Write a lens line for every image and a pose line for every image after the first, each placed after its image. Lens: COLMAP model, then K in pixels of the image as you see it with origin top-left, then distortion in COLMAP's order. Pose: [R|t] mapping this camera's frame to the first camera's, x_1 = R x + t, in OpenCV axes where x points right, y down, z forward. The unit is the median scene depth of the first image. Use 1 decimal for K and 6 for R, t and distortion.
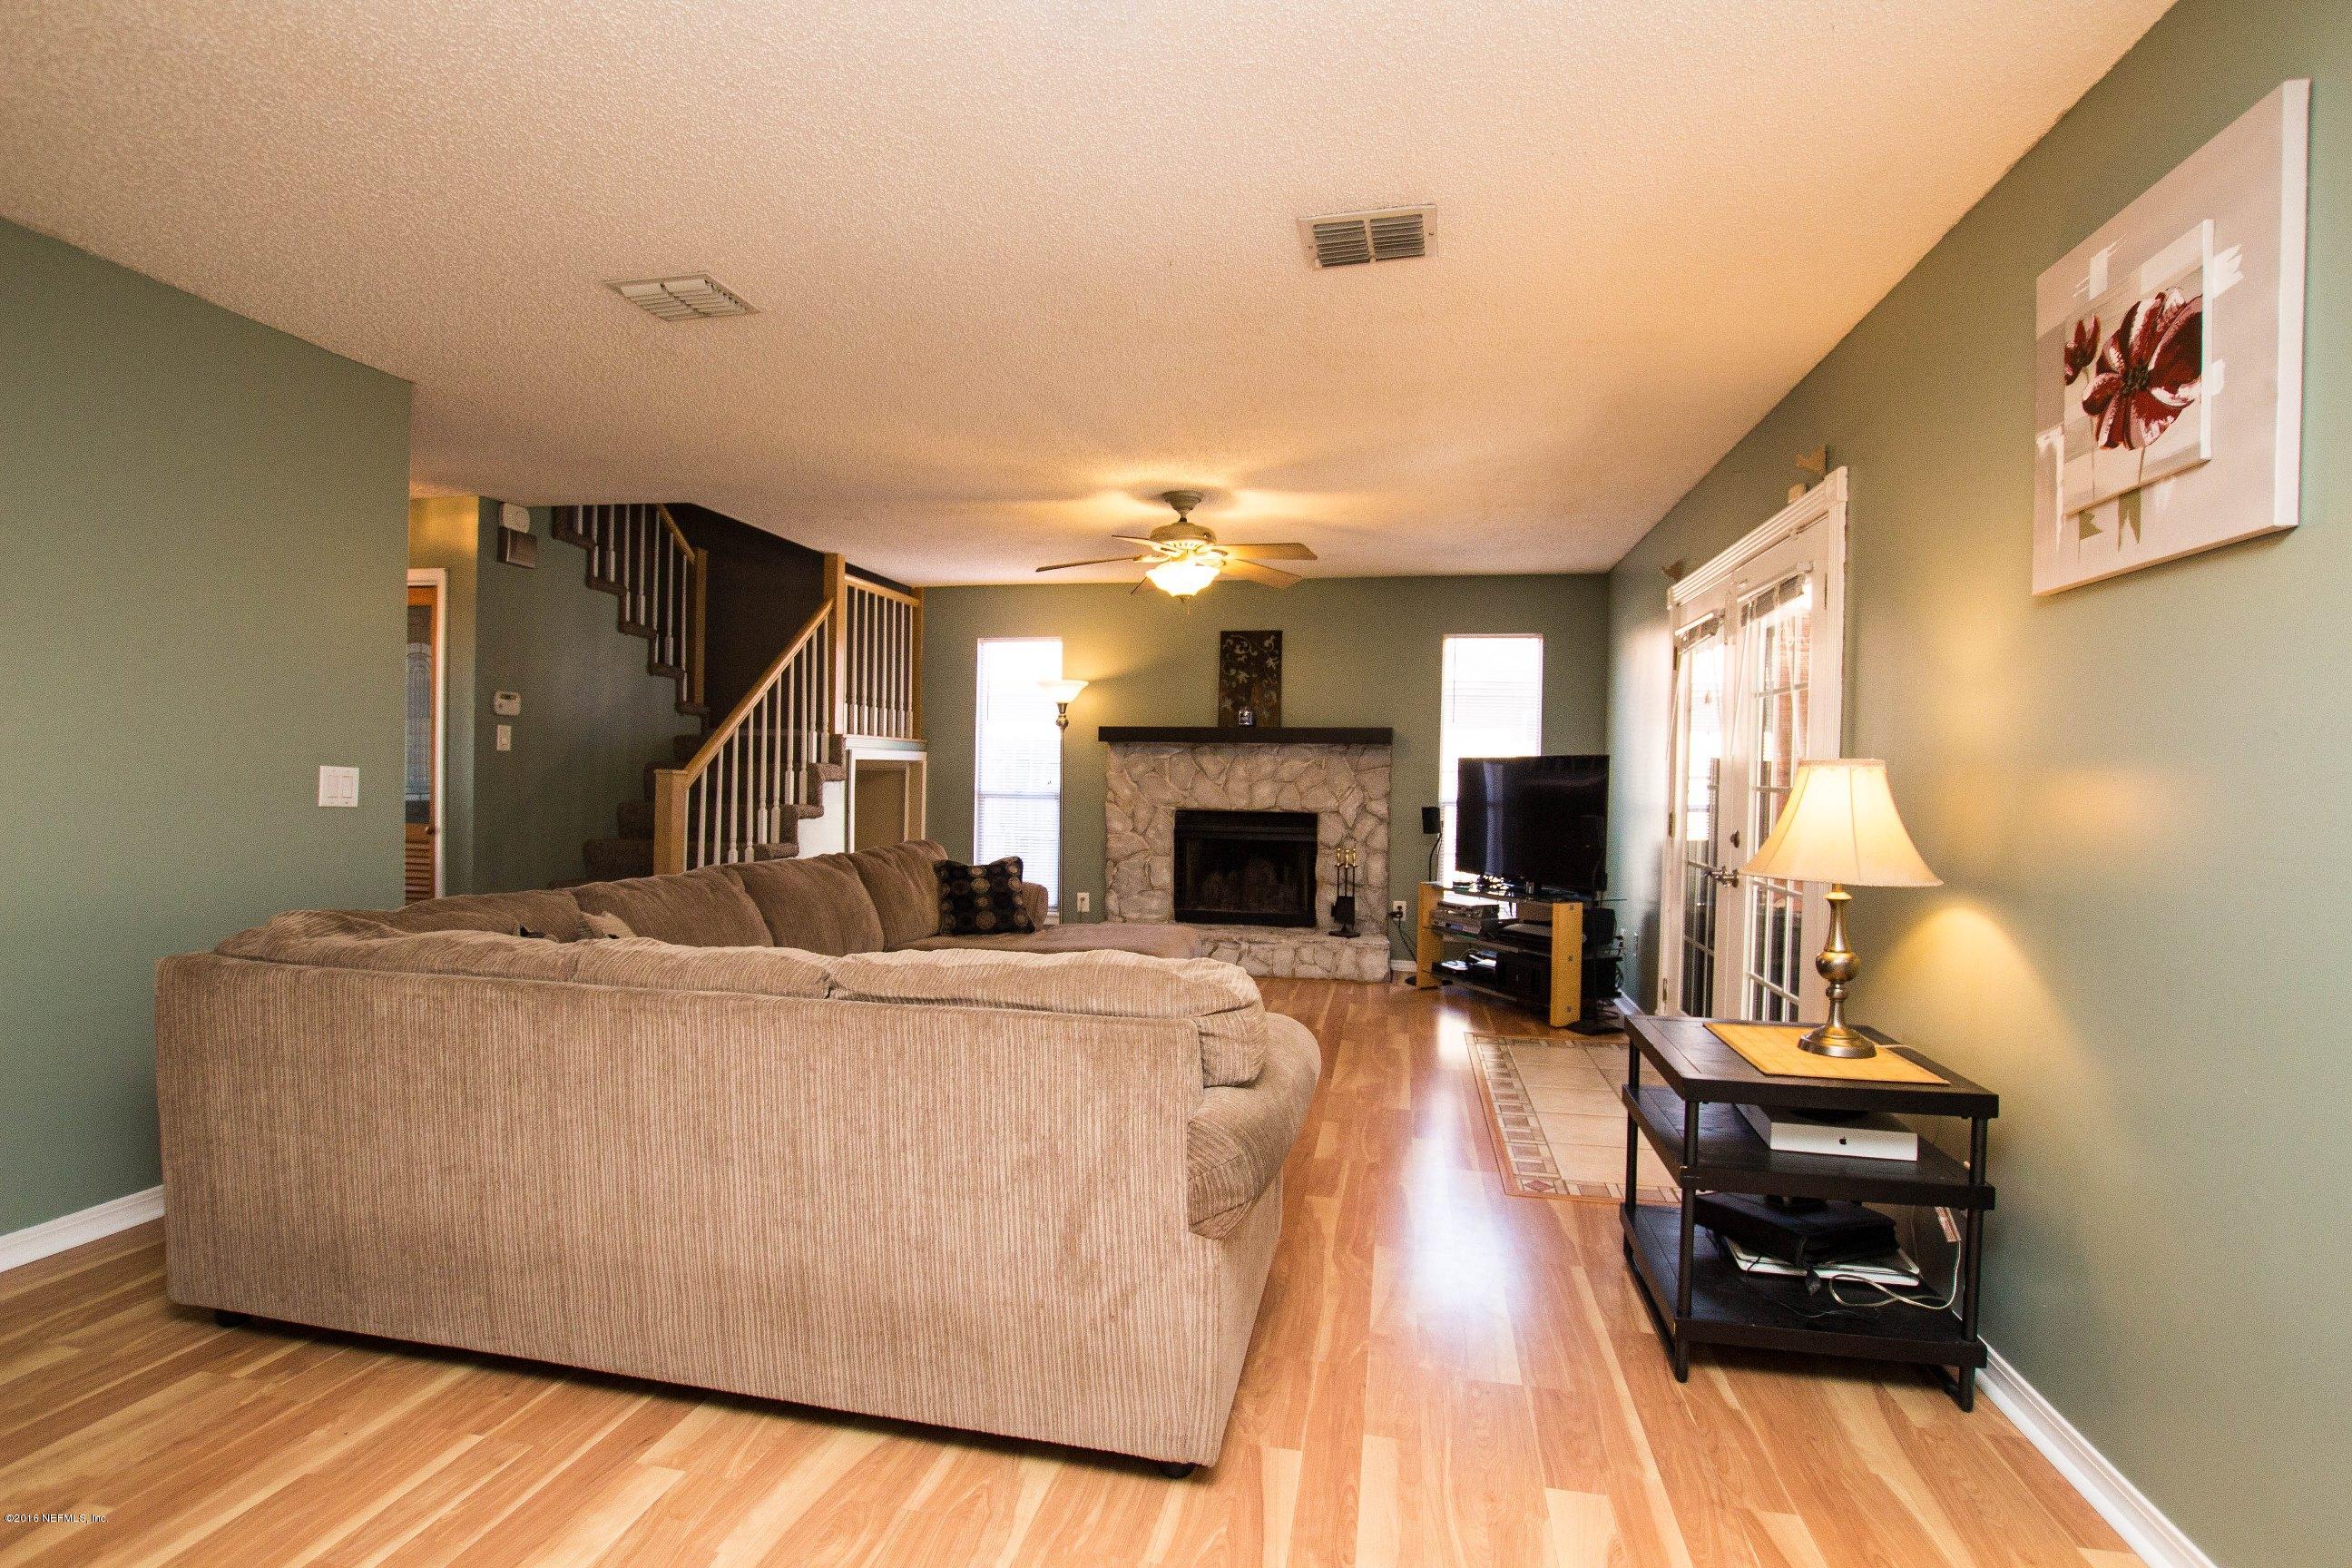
lens RADIAL K [[1106.7, 0, 1176.0], [0, 1106.7, 784.0], [0, 0, 1]] dist [-0.001694, -0.000386]
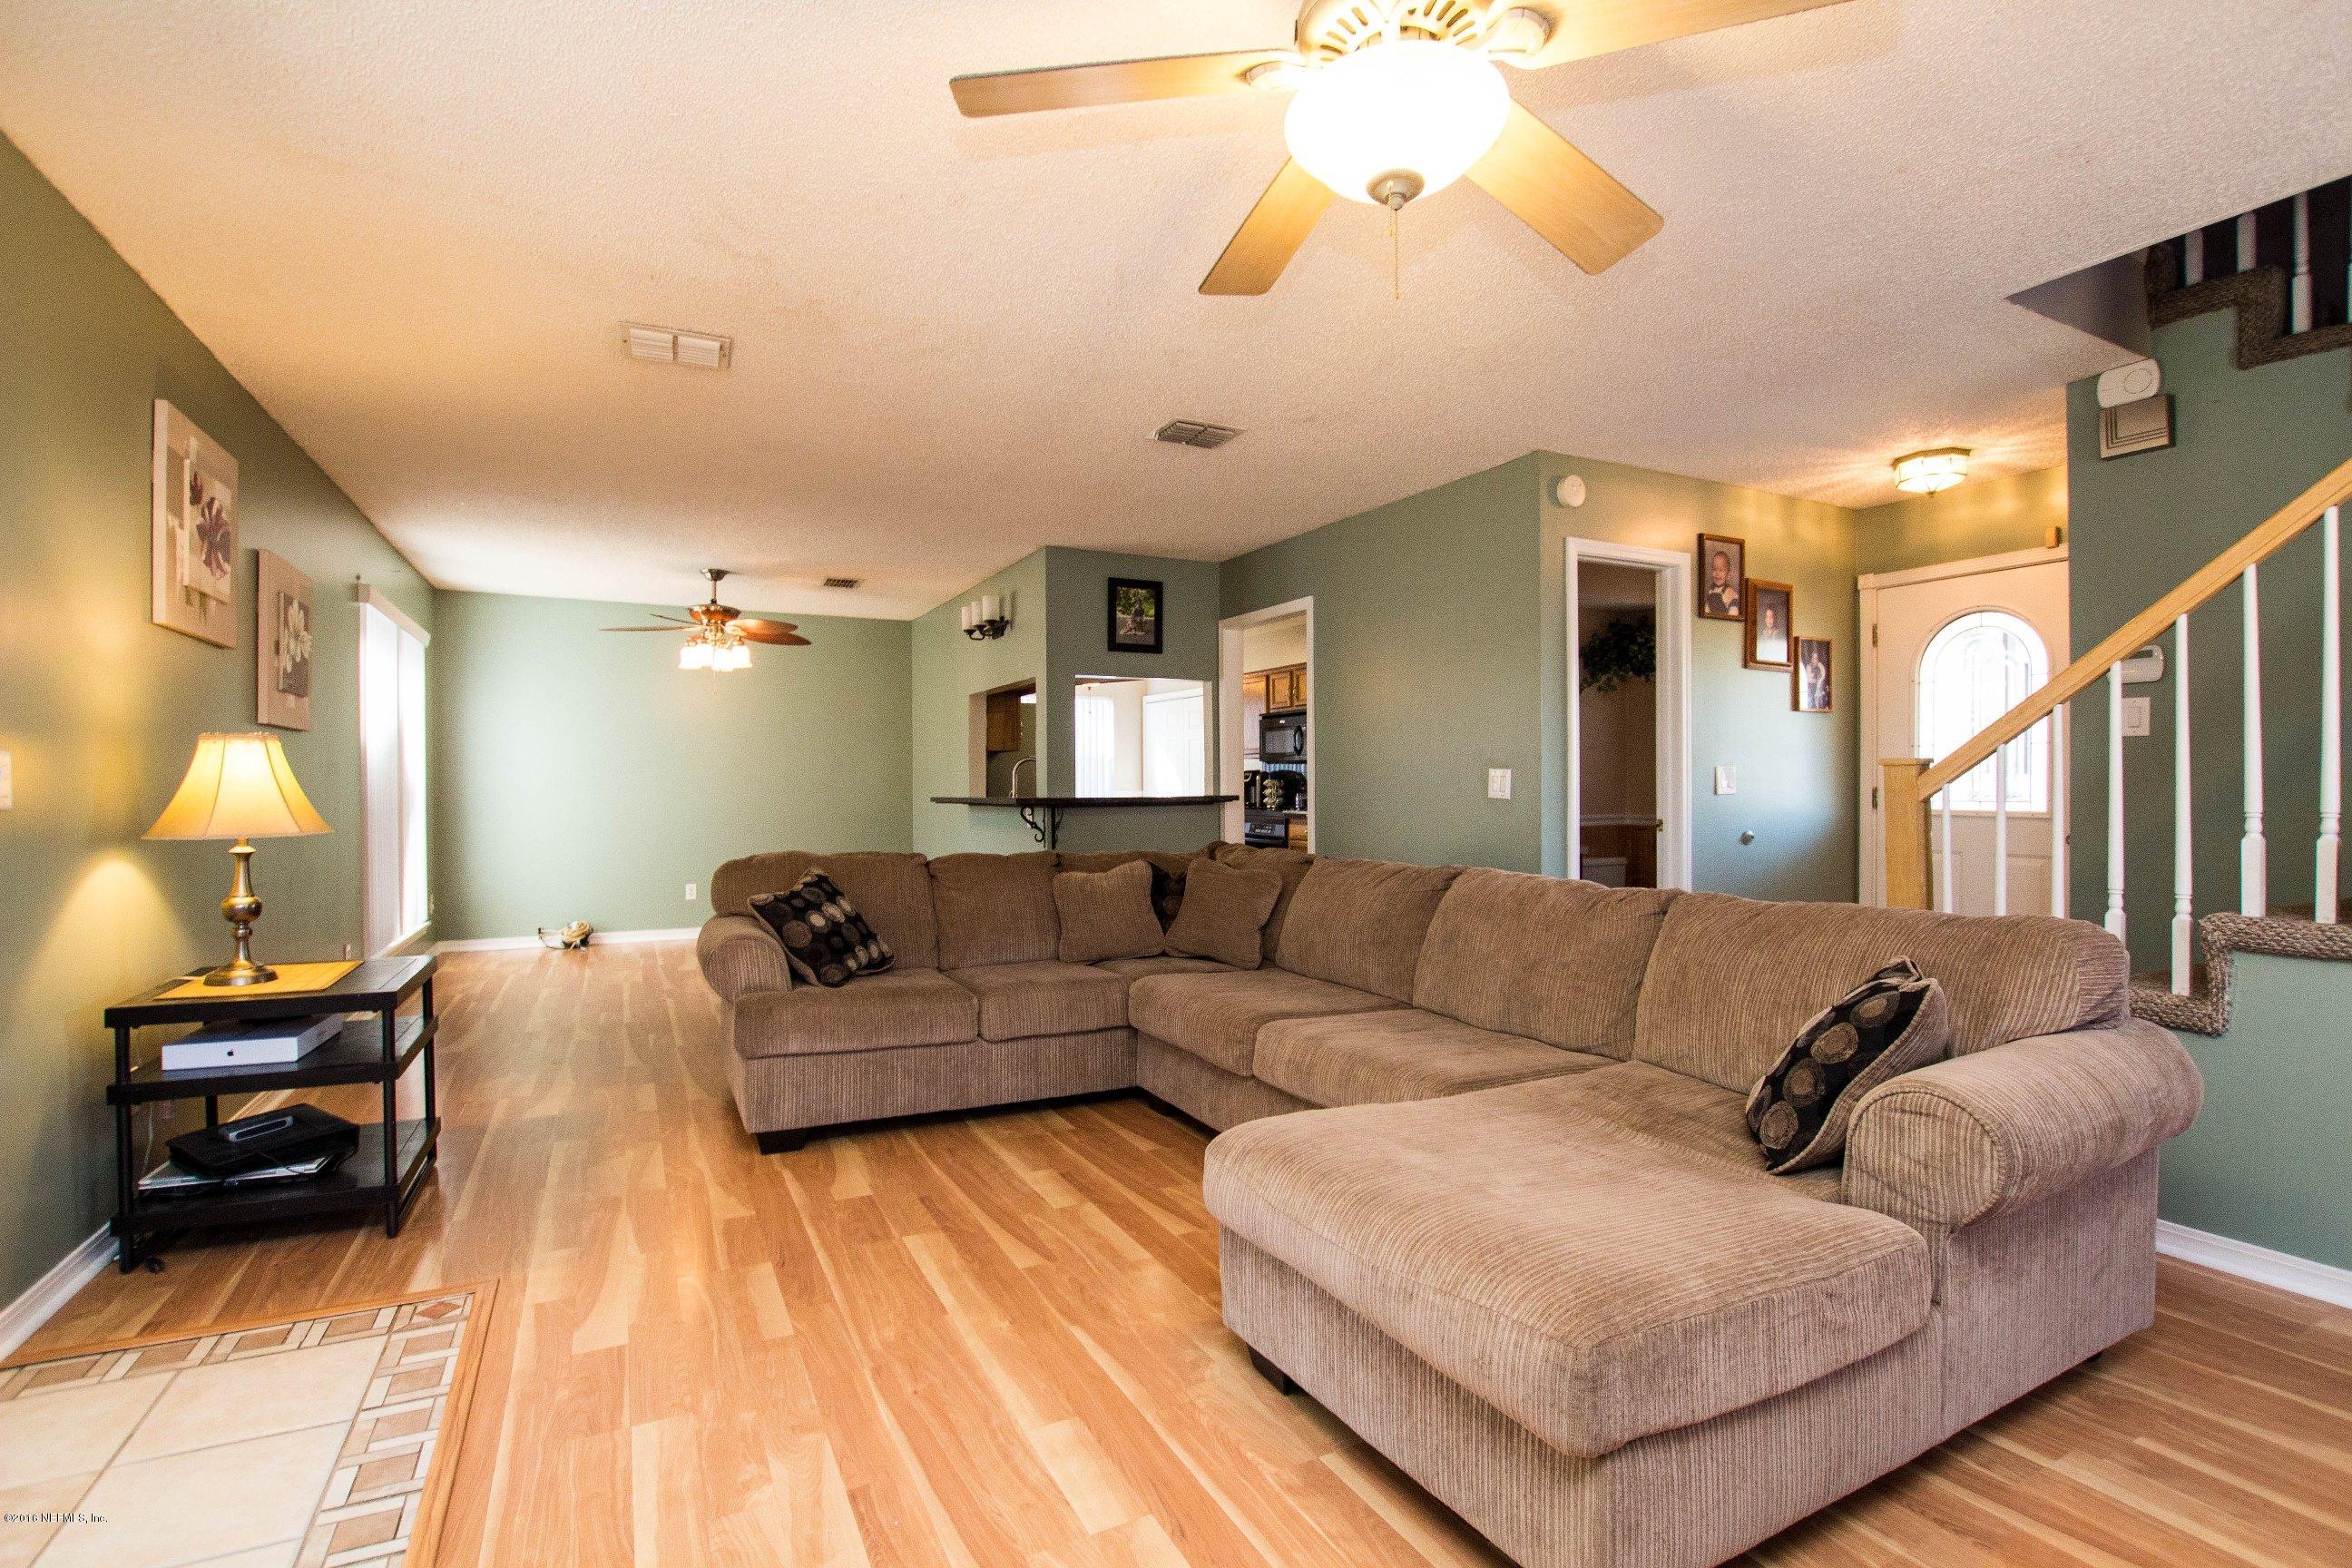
lens RADIAL K [[1106.7, 0, 1176.0], [0, 1106.7, 784.0], [0, 0, 1]] dist [-0.001694, -0.000386]
pose [[-0.784826, -0.012581, -0.619588, 0.389119], [-0.014320, 0.999895, -0.002164, 0.011393], [0.619551, 0.007174, -0.784924, 1.808666]]
